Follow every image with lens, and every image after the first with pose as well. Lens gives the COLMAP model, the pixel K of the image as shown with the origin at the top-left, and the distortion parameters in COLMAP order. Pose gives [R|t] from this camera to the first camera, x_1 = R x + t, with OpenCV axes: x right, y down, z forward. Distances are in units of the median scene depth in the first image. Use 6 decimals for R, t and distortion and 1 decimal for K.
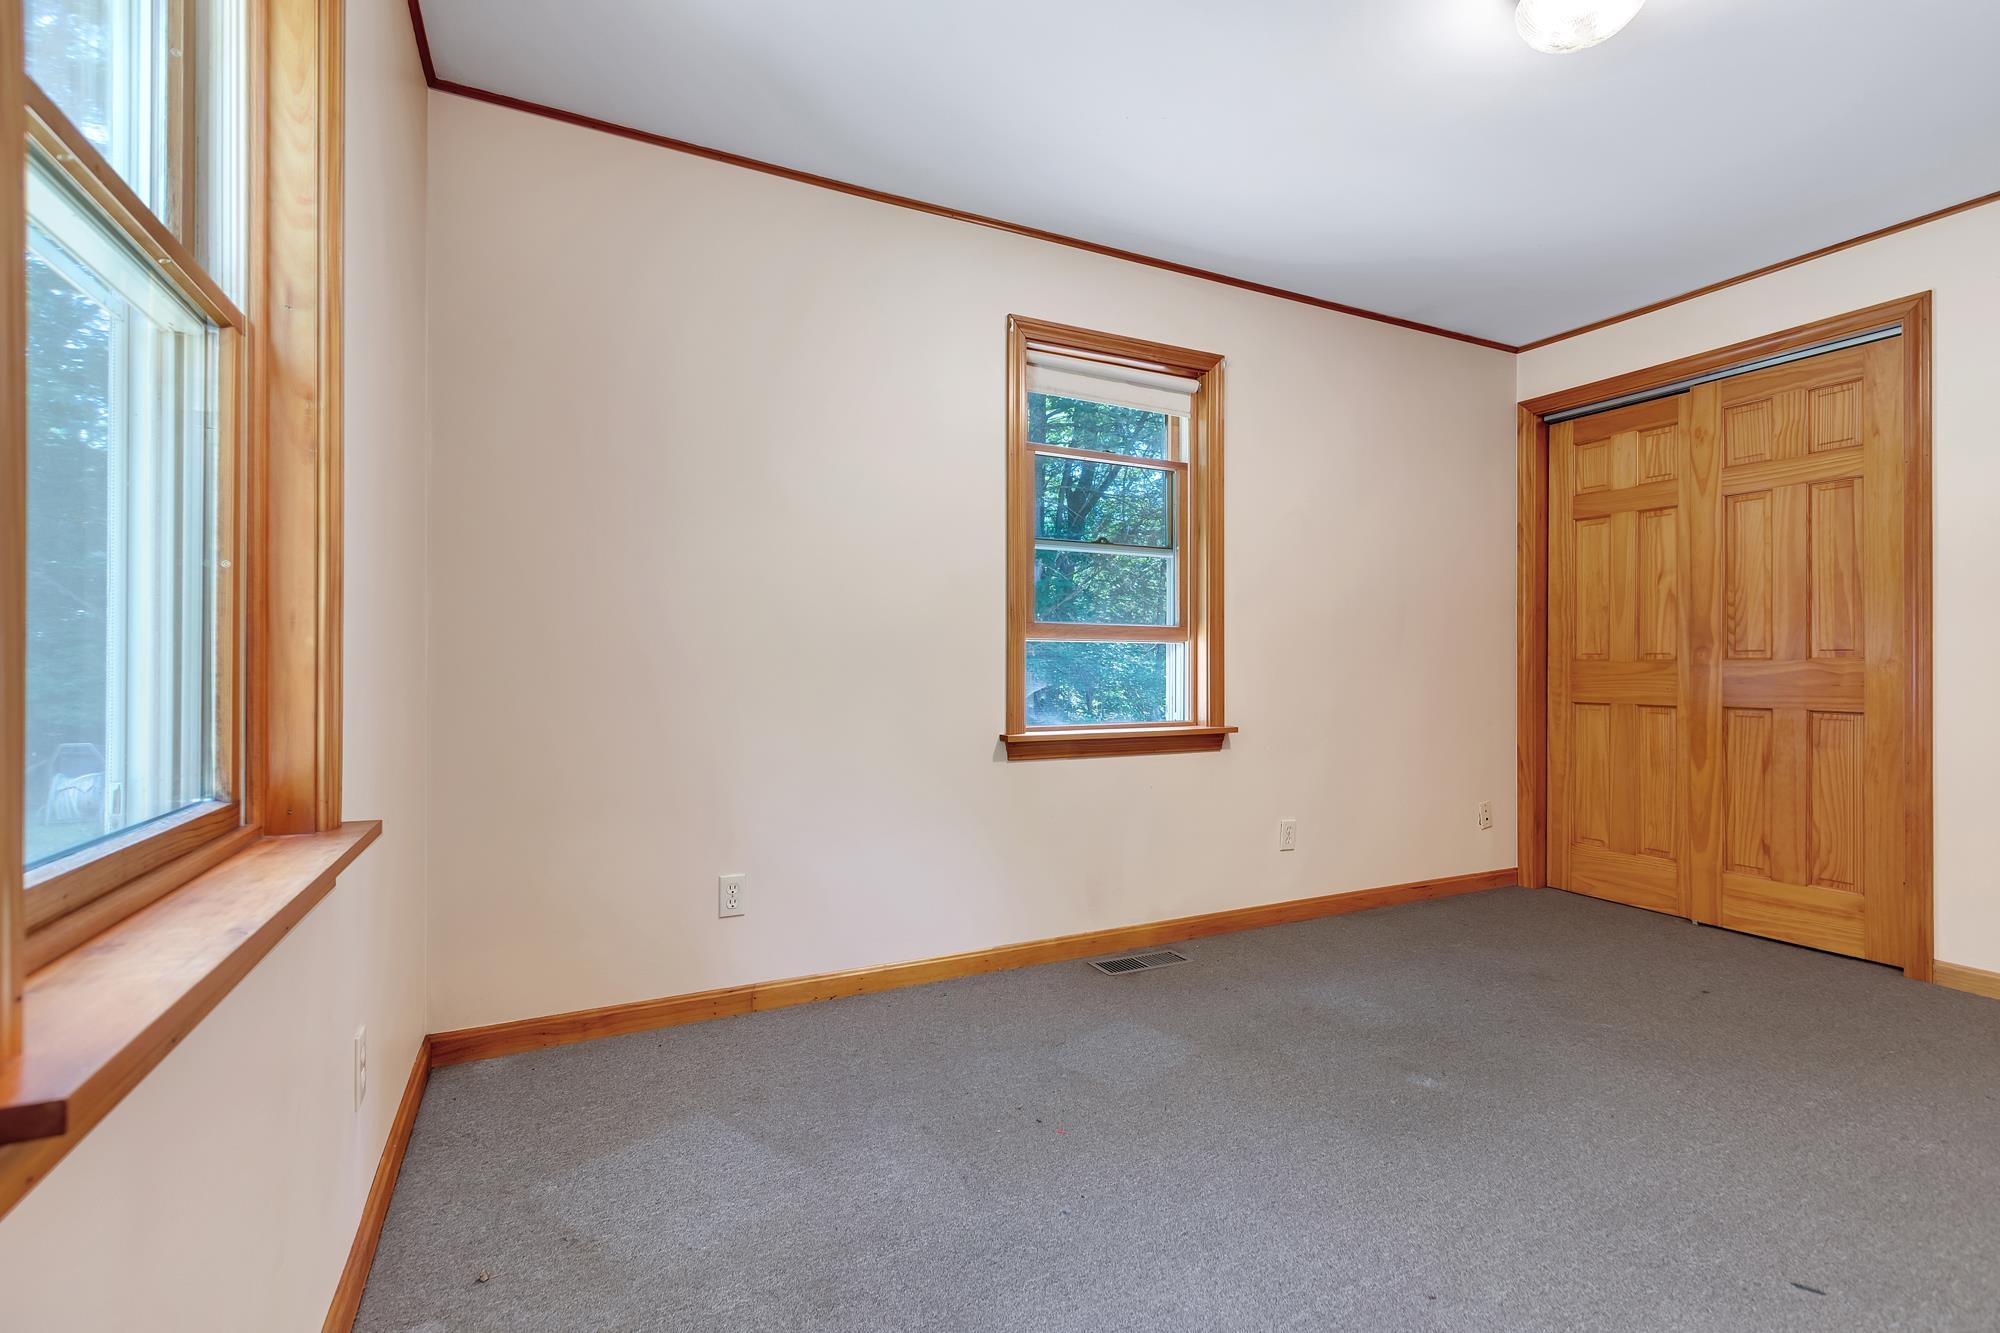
lens RADIAL K [[896.6, 0, 1017.1], [0, 896.6, 670.5], [0, 0, 1]] dist [0.001209, -0.000713]
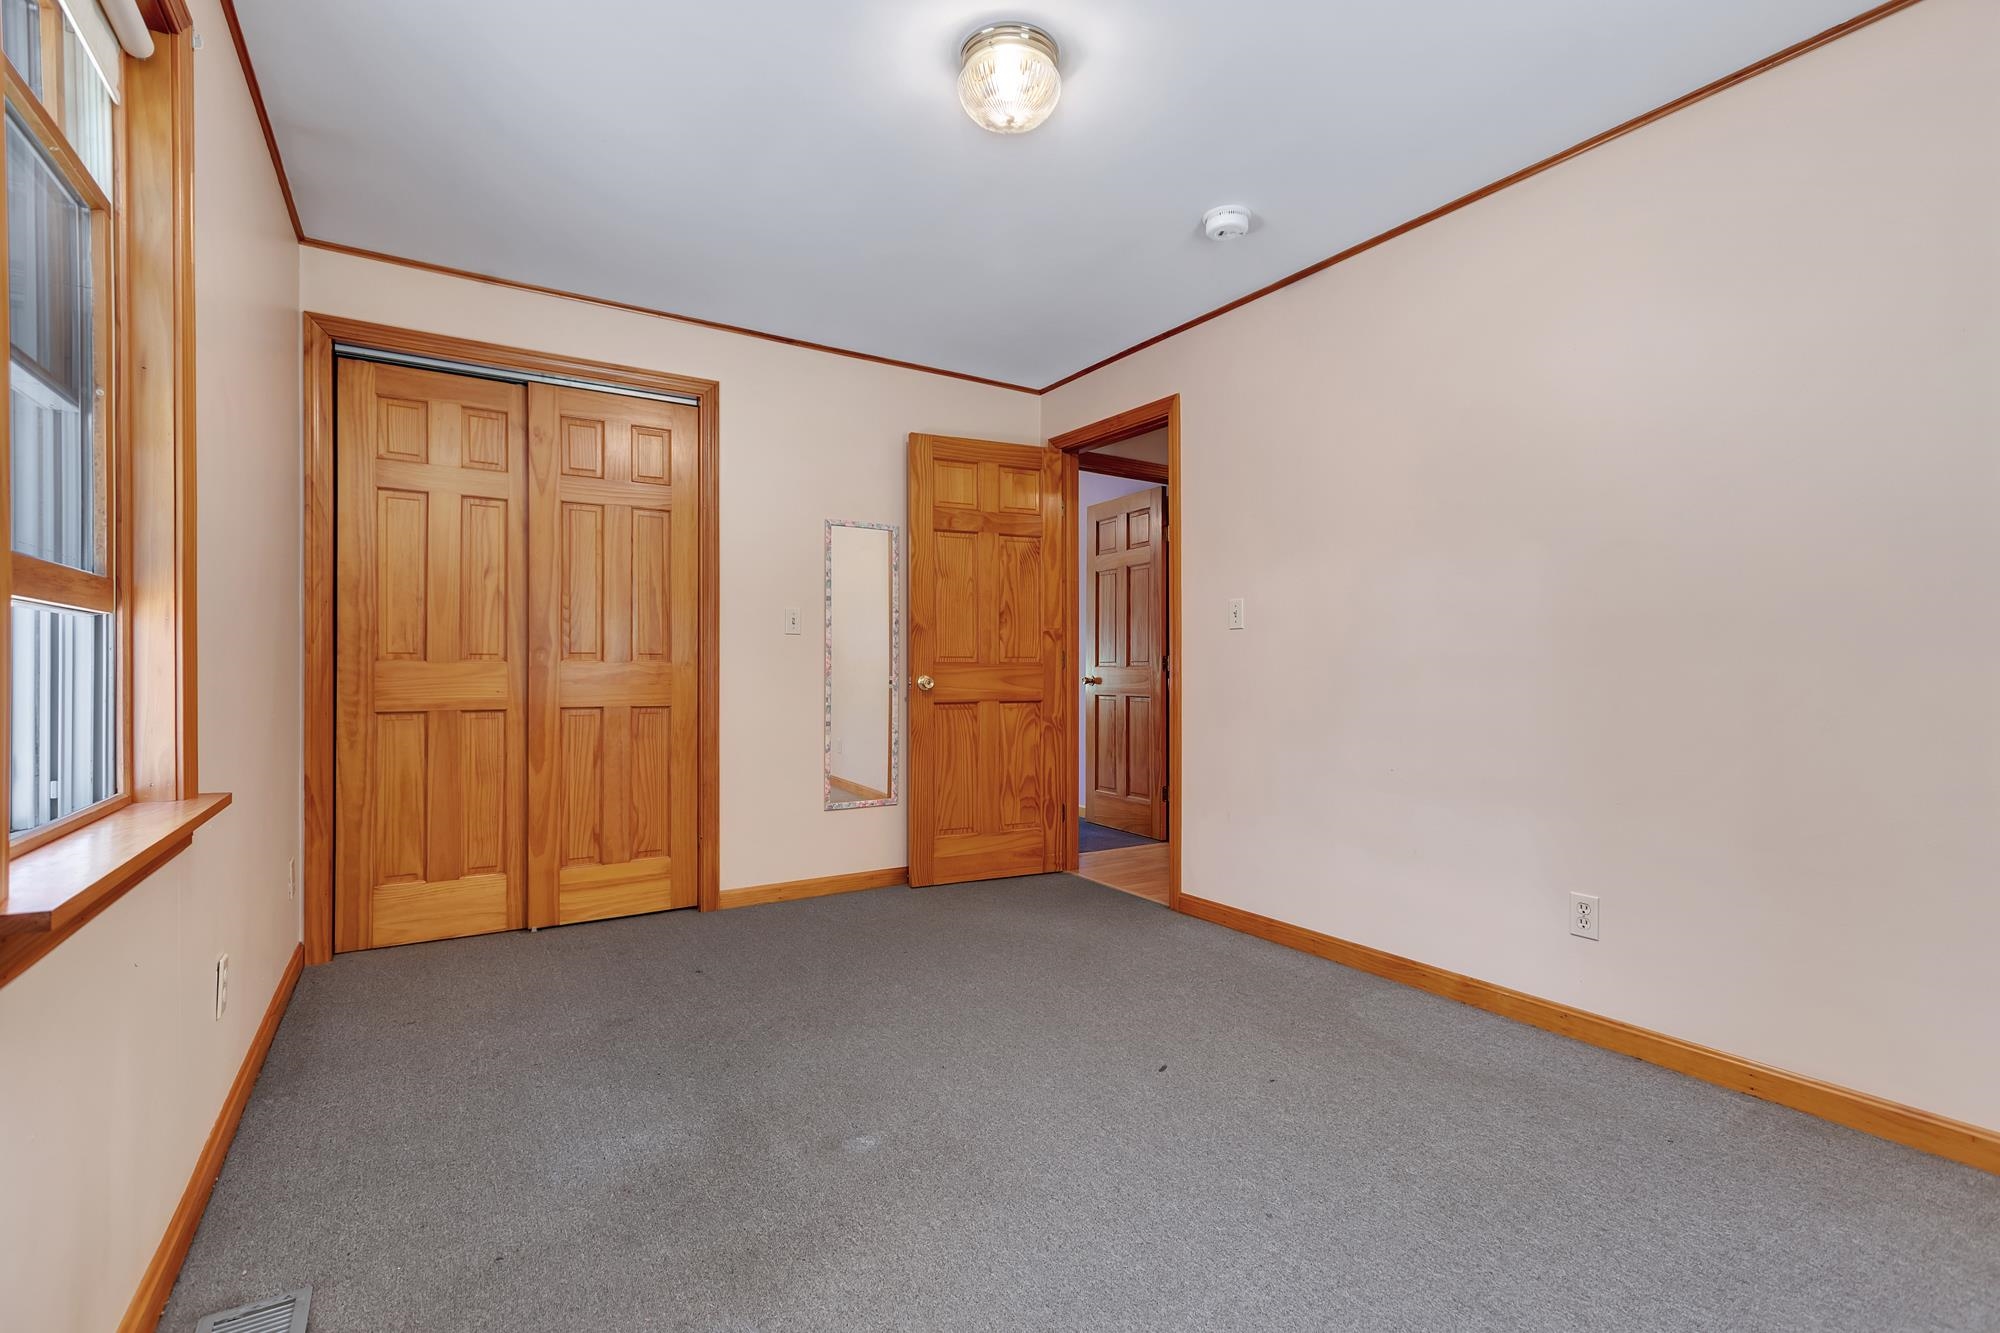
lens RADIAL K [[896.6, 0, 999.0], [0, 896.6, 662.0], [0, 0, 1]] dist [0.001209, -0.000713]
pose [[-0.087836, 0.004336, 0.996126, -0.274443], [0.003235, 0.999986, -0.004067, -0.005566], [-0.996130, 0.002865, -0.087849, 0.597351]]
